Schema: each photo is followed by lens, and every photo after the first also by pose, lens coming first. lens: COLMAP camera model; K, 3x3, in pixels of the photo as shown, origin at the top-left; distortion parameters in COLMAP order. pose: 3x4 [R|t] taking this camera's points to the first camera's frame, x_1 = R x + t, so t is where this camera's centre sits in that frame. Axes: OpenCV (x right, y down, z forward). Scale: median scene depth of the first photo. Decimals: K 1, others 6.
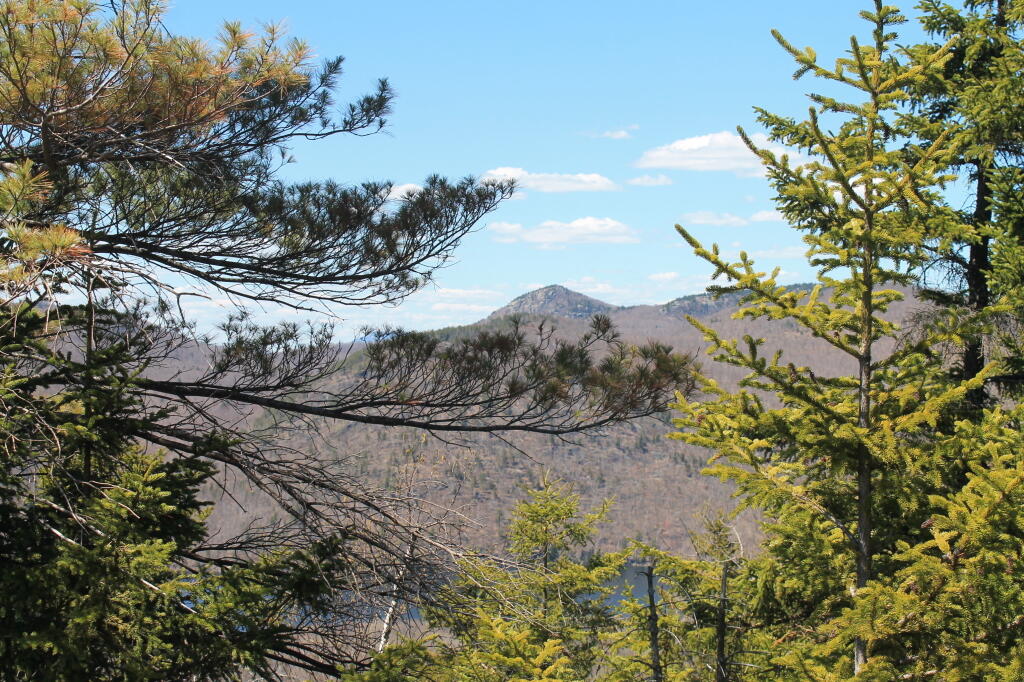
lens RADIAL K [[1659.1, 0, 512.0], [0, 1659.1, 341.0], [0, 0, 1]] dist [-0.021746, 0.052893]
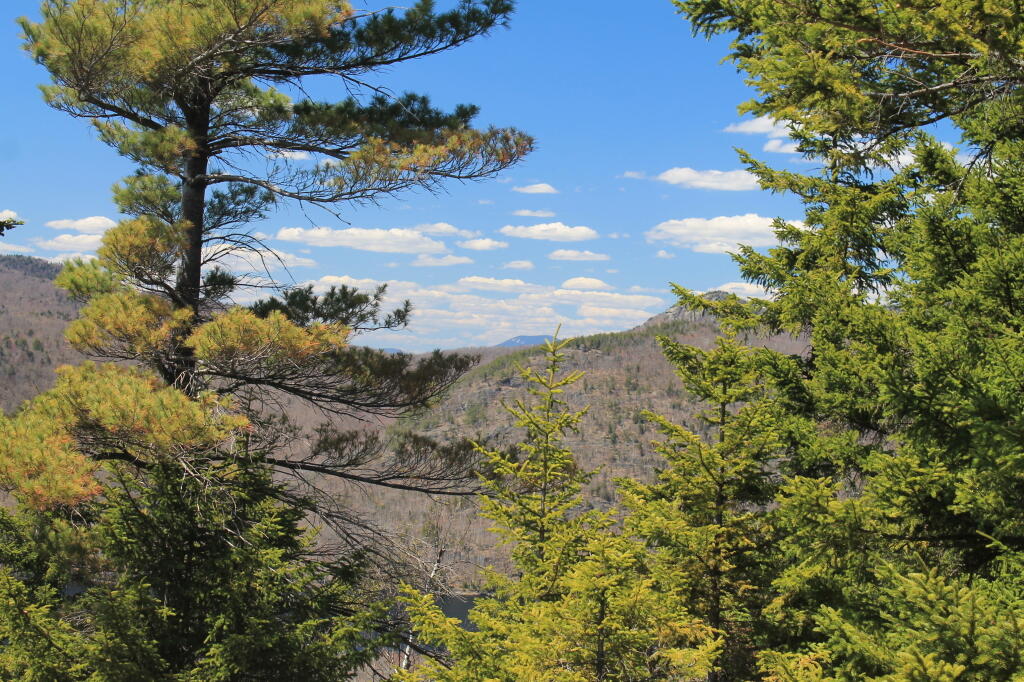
lens RADIAL K [[2326.7, 0, 559.0], [0, 2326.7, 298.5], [0, 0, 1]] dist [0.057279, 0.276860]
pose [[0.994862, 0.031841, -0.096107, 0.326370], [-0.031553, 0.999492, 0.004511, -0.173009], [0.096201, -0.001455, 0.995361, -1.492434]]
